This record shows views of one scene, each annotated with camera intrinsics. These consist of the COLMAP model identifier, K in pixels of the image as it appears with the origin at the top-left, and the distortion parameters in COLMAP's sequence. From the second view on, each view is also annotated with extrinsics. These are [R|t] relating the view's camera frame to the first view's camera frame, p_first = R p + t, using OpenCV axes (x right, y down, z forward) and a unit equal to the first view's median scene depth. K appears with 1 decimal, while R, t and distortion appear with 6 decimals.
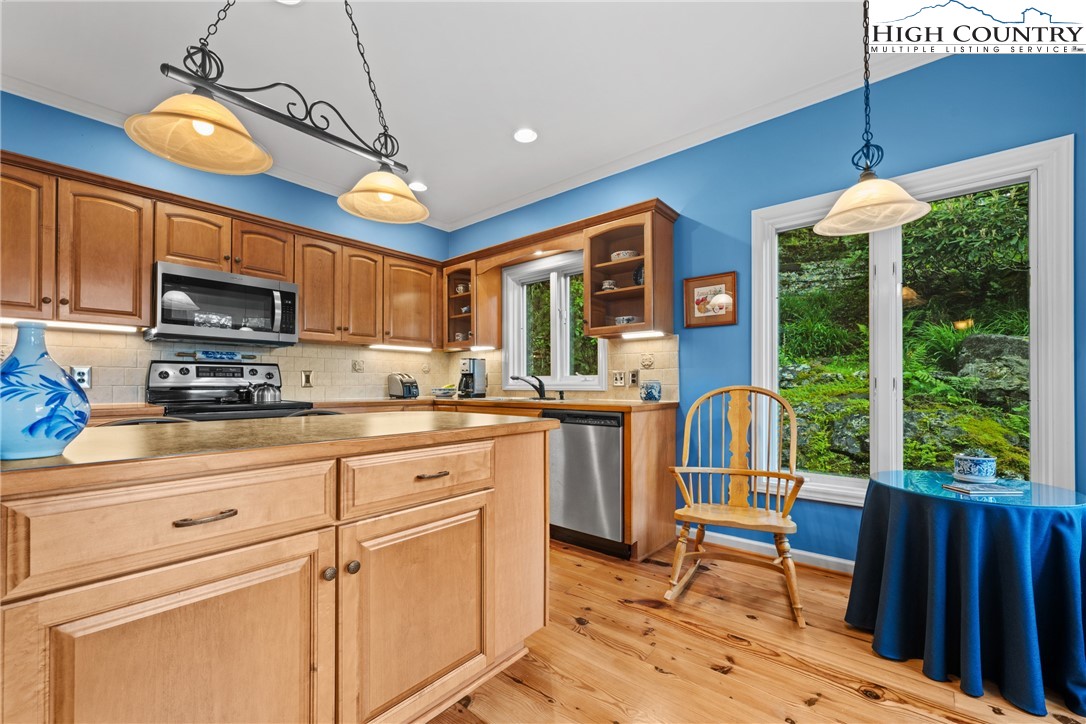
lens RADIAL K [[441.8, 0, 541.9], [0, 441.8, 379.3], [0, 0, 1]] dist [-0.003069, -0.000276]
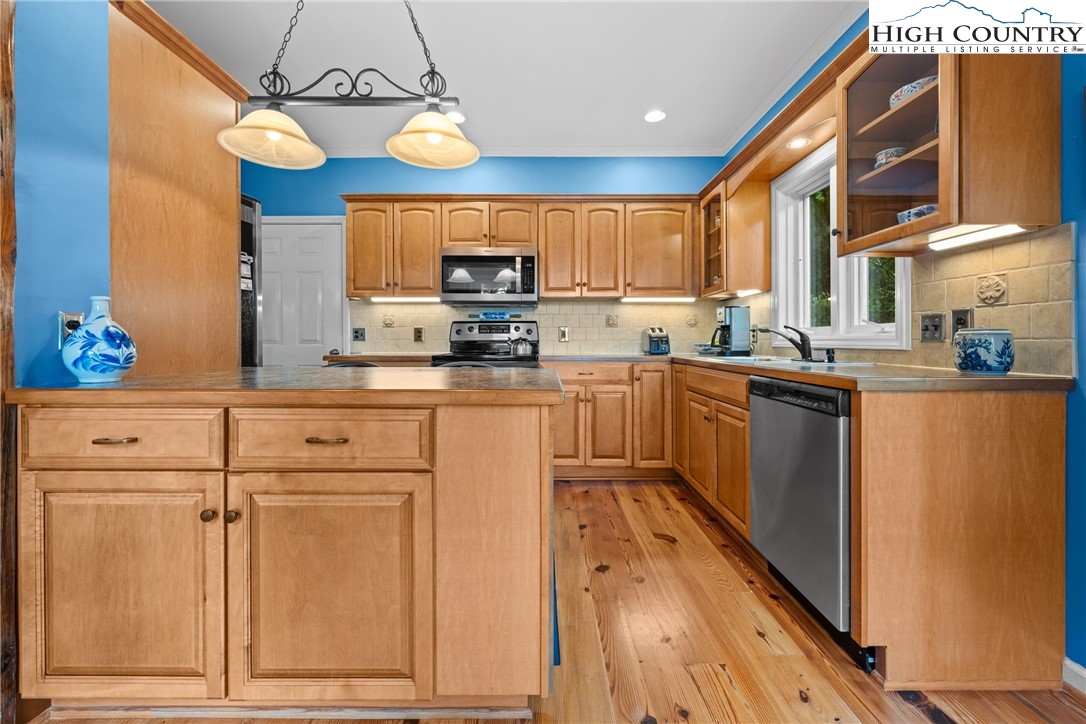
lens RADIAL K [[431.0, 0, 544.3], [0, 431.0, 340.1], [0, 0, 1]] dist [0.000199, -0.000230]
pose [[0.651485, 0.000664, -0.758661, 0.289417], [0.007463, 0.999946, 0.007284, 0.007120], [0.758624, -0.010407, 0.651445, 0.331135]]
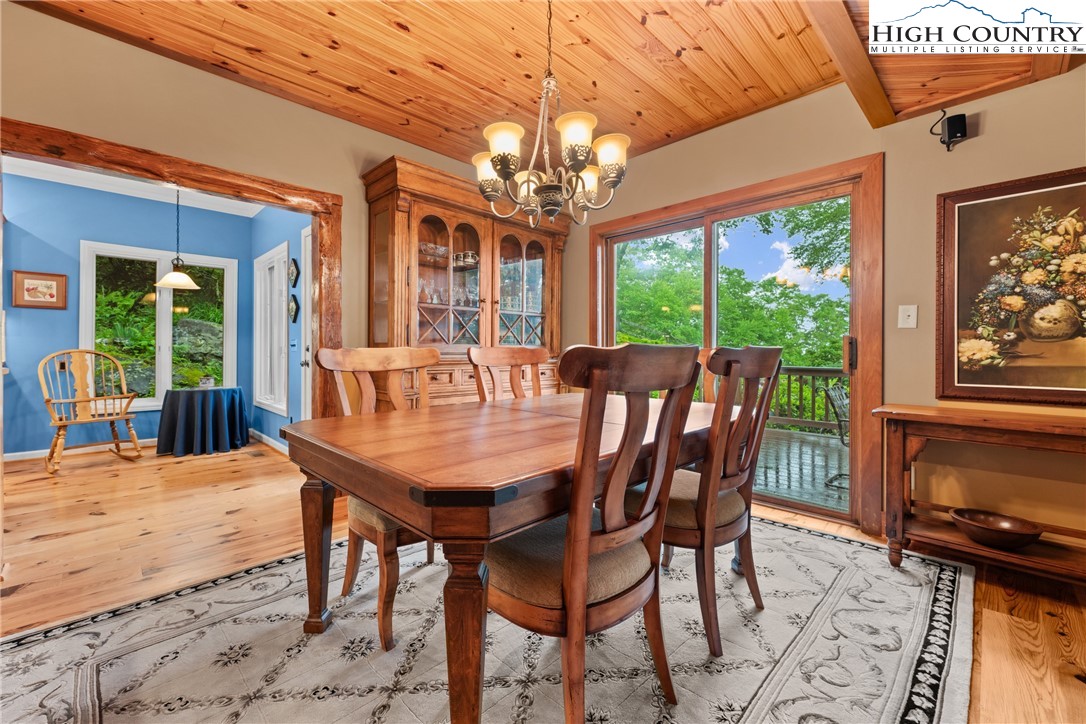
lens RADIAL K [[447.3, 0, 543.0], [0, 447.3, 362.0], [0, 0, 1]] dist [-0.000846, -0.000154]
pose [[0.079928, -0.022881, 0.996538, -0.910639], [-0.012099, 0.999641, 0.023923, 0.001904], [-0.996727, -0.013970, 0.079622, -0.727008]]
